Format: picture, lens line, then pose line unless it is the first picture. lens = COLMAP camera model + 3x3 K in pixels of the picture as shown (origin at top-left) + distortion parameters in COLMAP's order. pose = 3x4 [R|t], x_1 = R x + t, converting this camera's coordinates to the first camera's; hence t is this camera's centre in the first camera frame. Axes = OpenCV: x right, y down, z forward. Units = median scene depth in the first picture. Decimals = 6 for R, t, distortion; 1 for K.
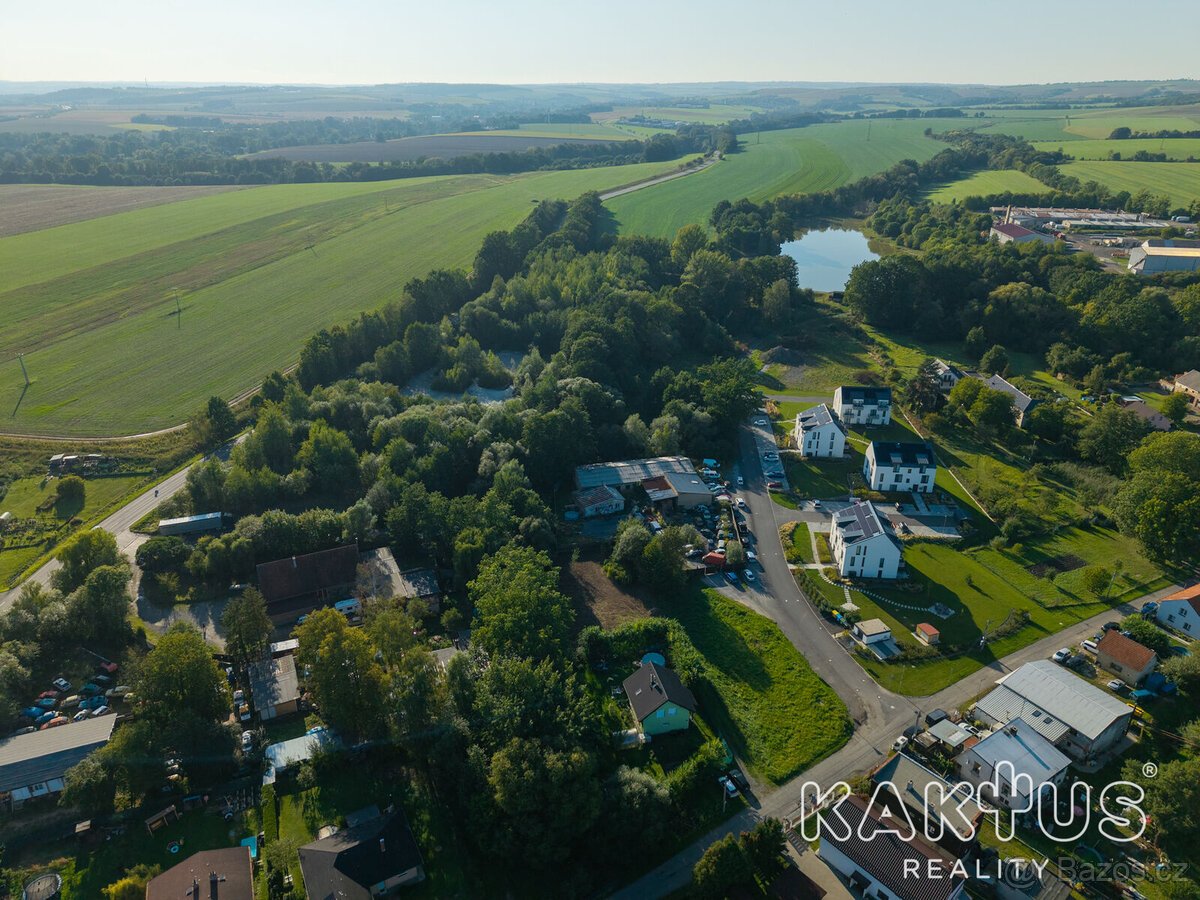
lens RADIAL K [[794.8, 0, 602.1], [0, 794.8, 451.7], [0, 0, 1]] dist [0.033811, -0.033564]
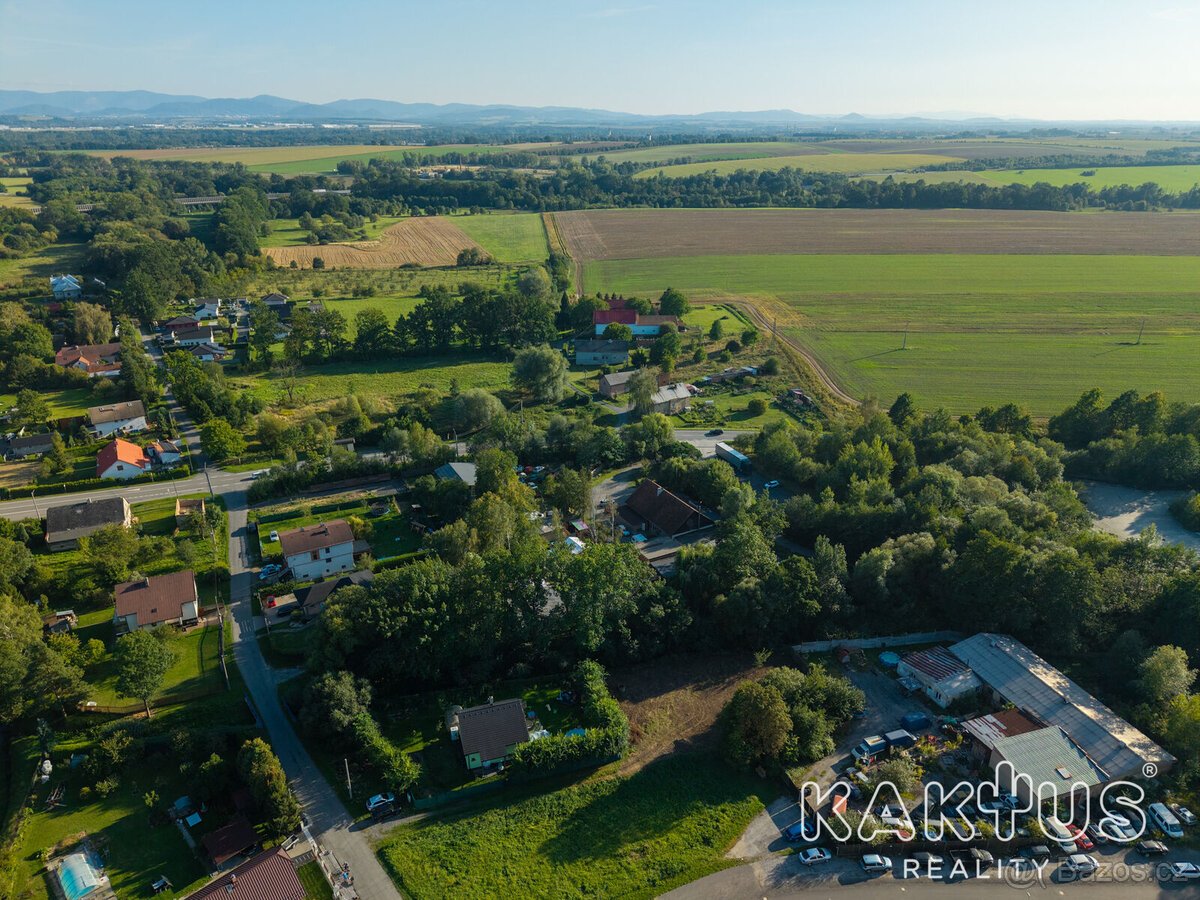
lens RADIAL K [[794.8, 0, 603.5], [0, 794.8, 455.3], [0, 0, 1]] dist [0.033811, -0.033564]
pose [[0.073659, 0.379559, -0.922231, 0.423982], [-0.407885, 0.855327, 0.319446, -0.158376], [0.910057, 0.352634, 0.217819, 0.427464]]
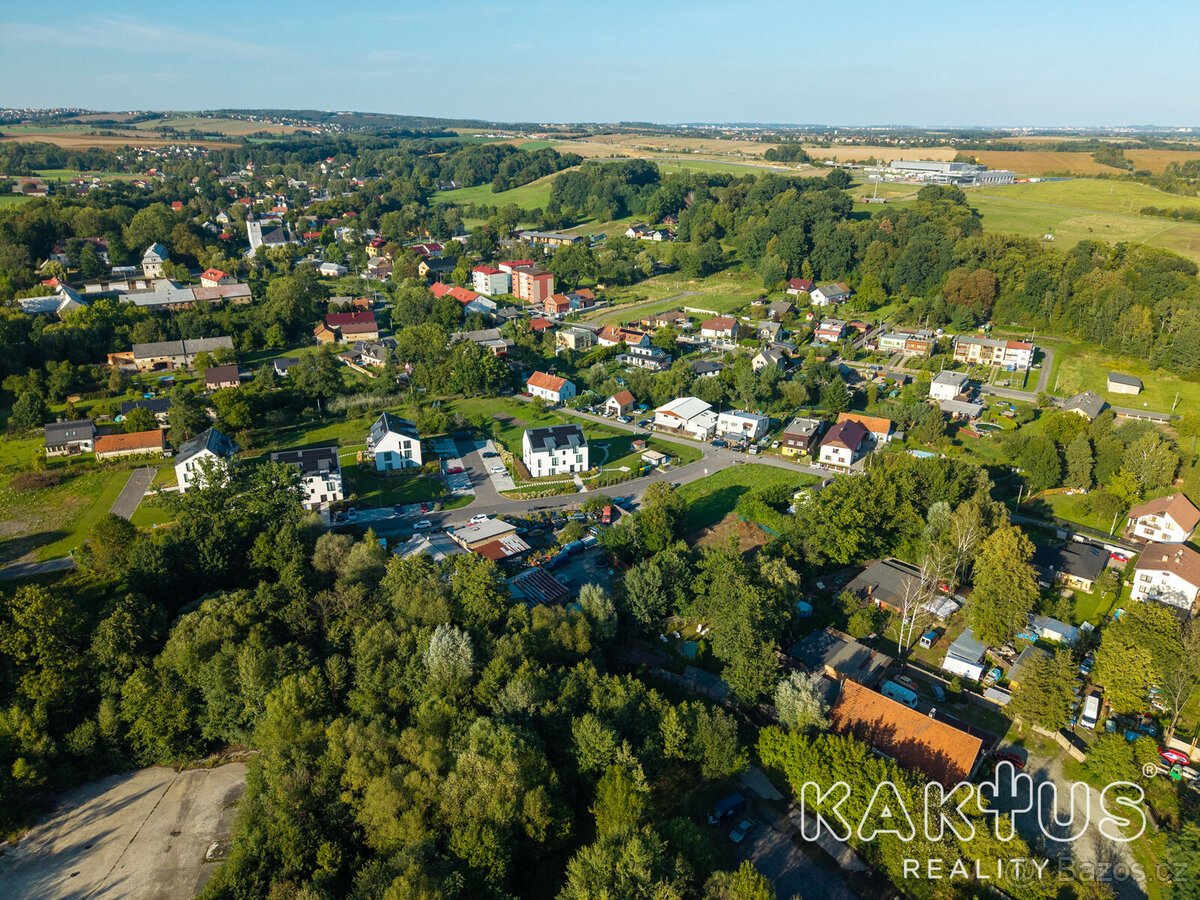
lens RADIAL K [[794.8, 0, 596.2], [0, 794.8, 470.7], [0, 0, 1]] dist [0.033811, -0.033564]
pose [[-0.385557, -0.376762, 0.842256, -0.512824], [0.368765, 0.773837, 0.514965, -0.327382], [-0.845788, 0.509143, -0.159421, 0.817533]]
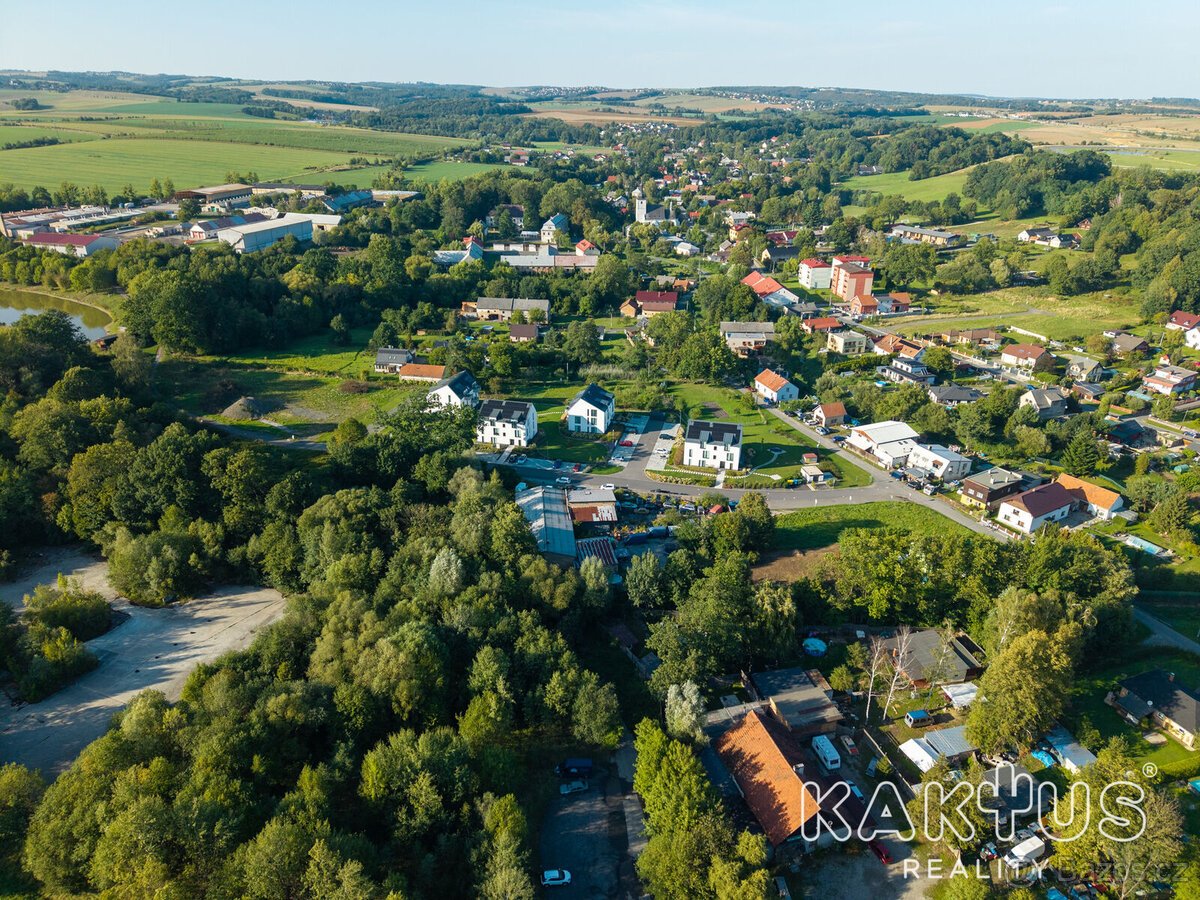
lens RADIAL K [[794.8, 0, 593.1], [0, 794.8, 459.4], [0, 0, 1]] dist [0.033811, -0.033564]
pose [[0.154162, -0.416396, 0.896018, -0.605326], [0.397875, 0.856244, 0.329457, -0.258717], [-0.904395, 0.305714, 0.297673, 0.568546]]
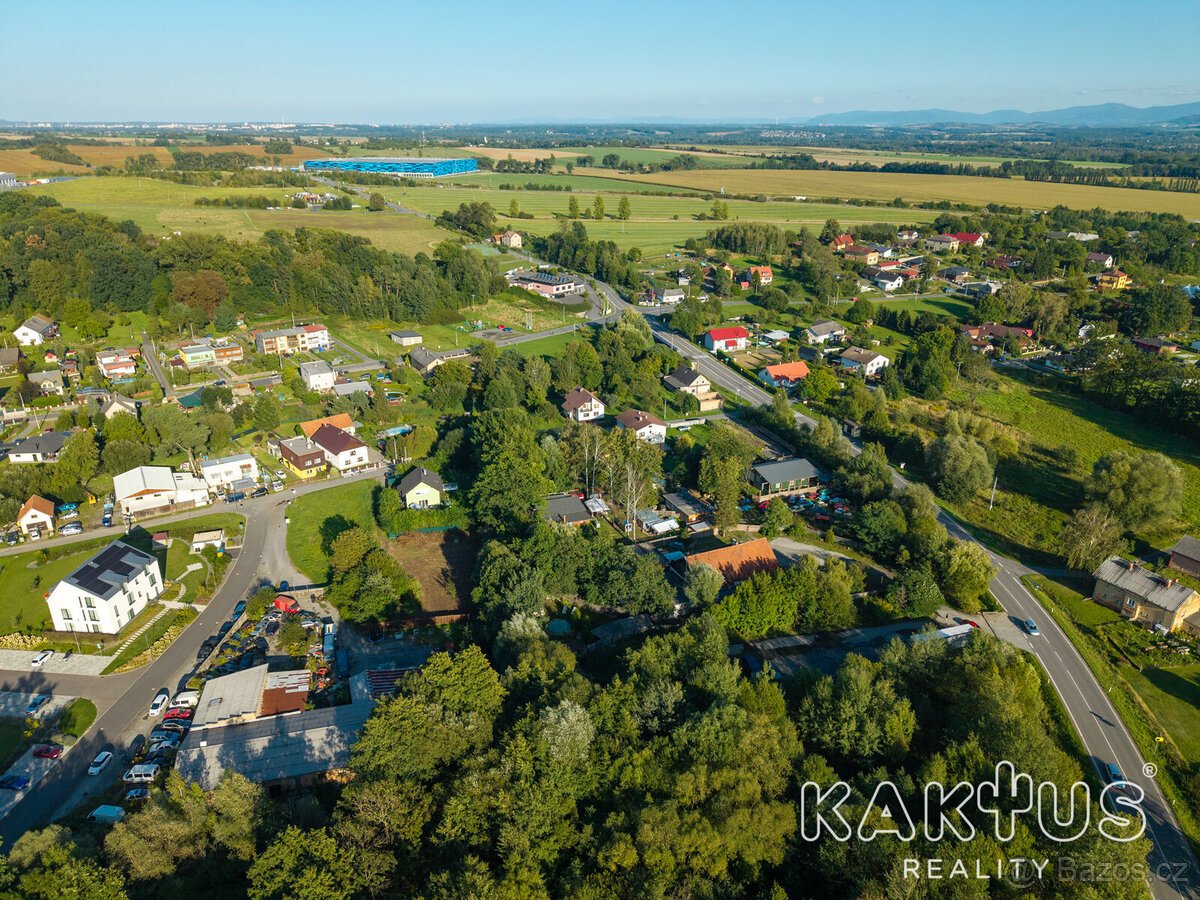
lens RADIAL K [[794.8, 0, 607.0], [0, 794.8, 471.6], [0, 0, 1]] dist [0.033811, -0.033564]
pose [[-0.999887, -0.010806, -0.010435, -0.139430], [-0.014995, 0.675950, 0.736795, -0.433773], [-0.000908, 0.736868, -0.676036, 1.052782]]
